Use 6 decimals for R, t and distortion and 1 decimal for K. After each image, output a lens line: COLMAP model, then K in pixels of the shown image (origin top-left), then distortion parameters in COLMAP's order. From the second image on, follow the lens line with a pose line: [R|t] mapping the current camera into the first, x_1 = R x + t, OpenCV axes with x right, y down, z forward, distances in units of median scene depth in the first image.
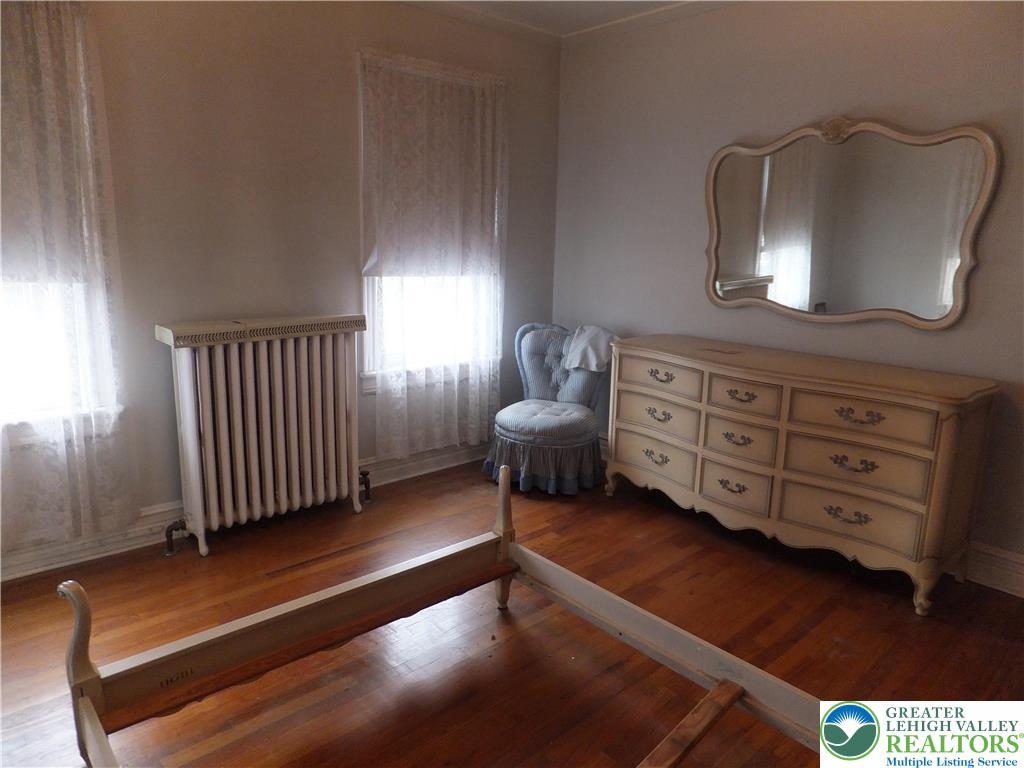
lens RADIAL K [[704.8, 0, 507.4], [0, 704.8, 380.4], [0, 0, 1]] dist [-0.019162, 0.010838]
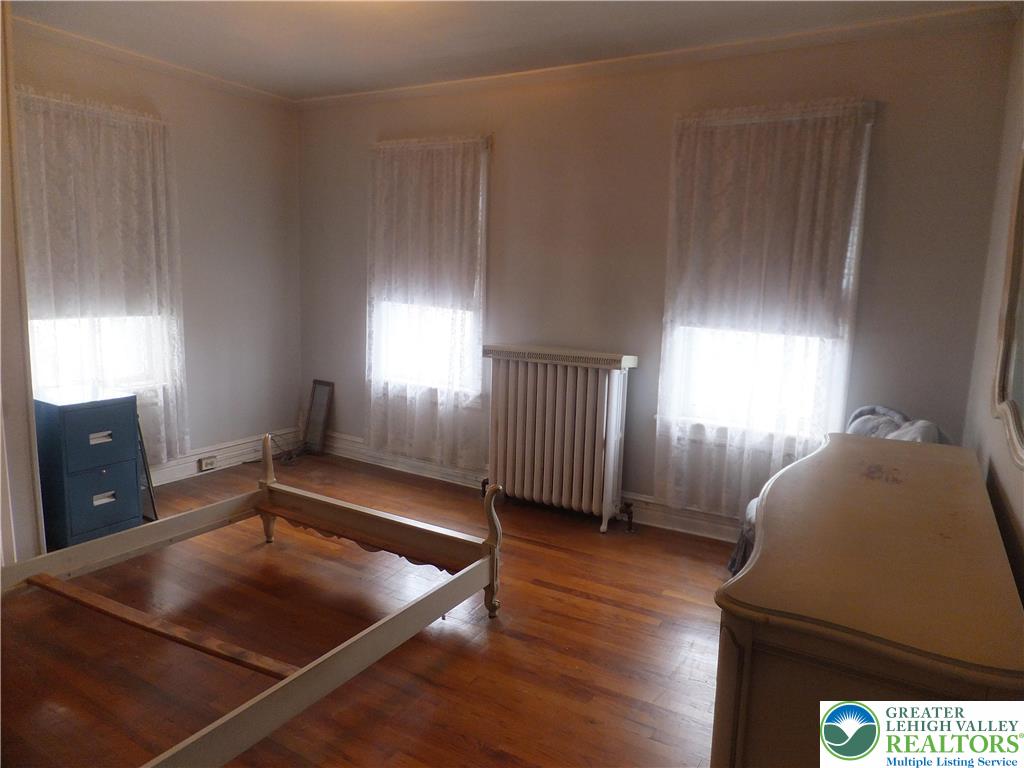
lens RADIAL K [[704.8, 0, 507.9], [0, 704.8, 382.8], [0, 0, 1]] dist [-0.019162, 0.010838]
pose [[0.280574, 0.136935, -0.950014, 0.734915], [-0.213061, 0.973963, 0.077463, -0.091975], [0.935886, 0.180677, 0.302444, 0.462860]]
